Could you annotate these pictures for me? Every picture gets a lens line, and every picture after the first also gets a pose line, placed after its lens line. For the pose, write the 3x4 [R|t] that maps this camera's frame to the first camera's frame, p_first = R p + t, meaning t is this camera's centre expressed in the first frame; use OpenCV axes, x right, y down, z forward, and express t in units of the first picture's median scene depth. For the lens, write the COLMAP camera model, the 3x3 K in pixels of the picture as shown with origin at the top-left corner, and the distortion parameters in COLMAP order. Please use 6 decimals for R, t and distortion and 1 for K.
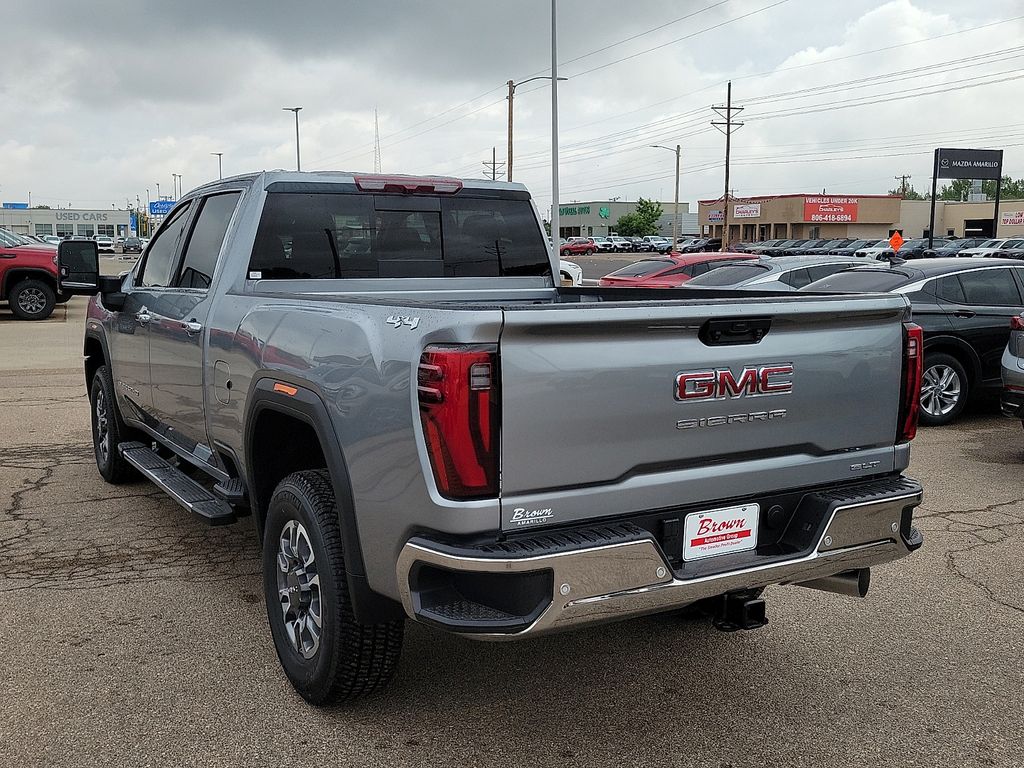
lens RADIAL K [[996.8, 0, 513.9], [0, 996.8, 367.0], [0, 0, 1]] dist [0.046276, 0.002319]
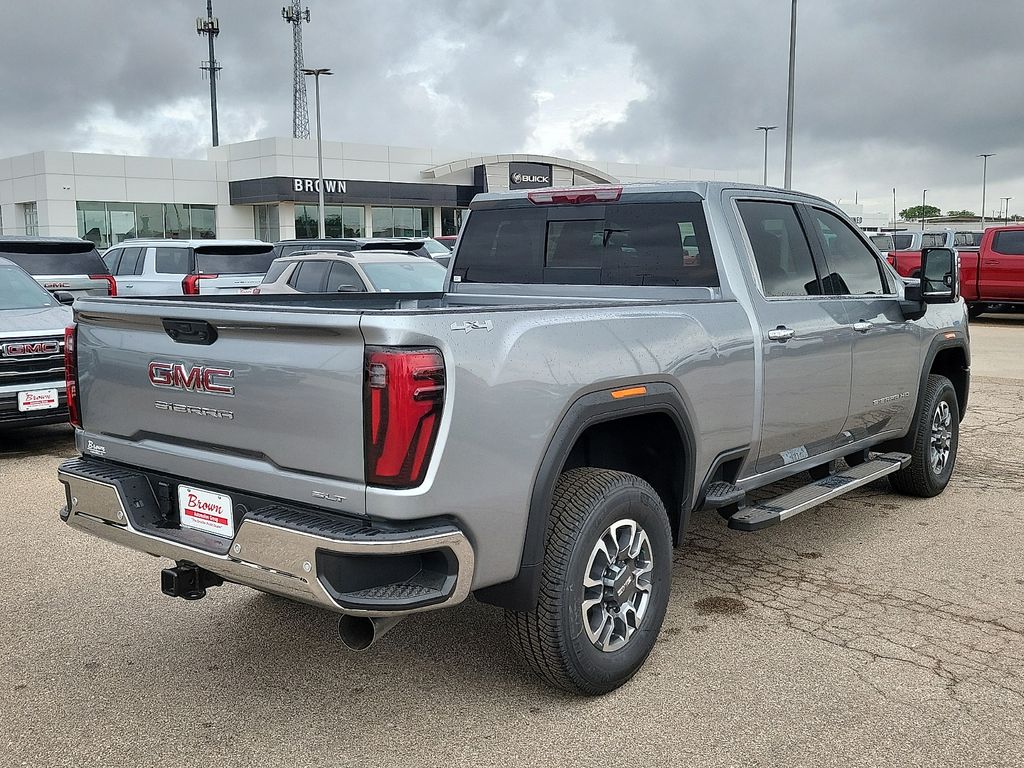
lens RADIAL K [[1033.7, 0, 511.6], [0, 1033.7, 364.5], [0, 0, 1]] dist [0.042302, 0.008823]
pose [[0.365844, 0.094281, -0.925888, 1.384390], [-0.103589, 0.992799, 0.060164, -0.102914], [0.924893, 0.073901, 0.372976, 0.865114]]
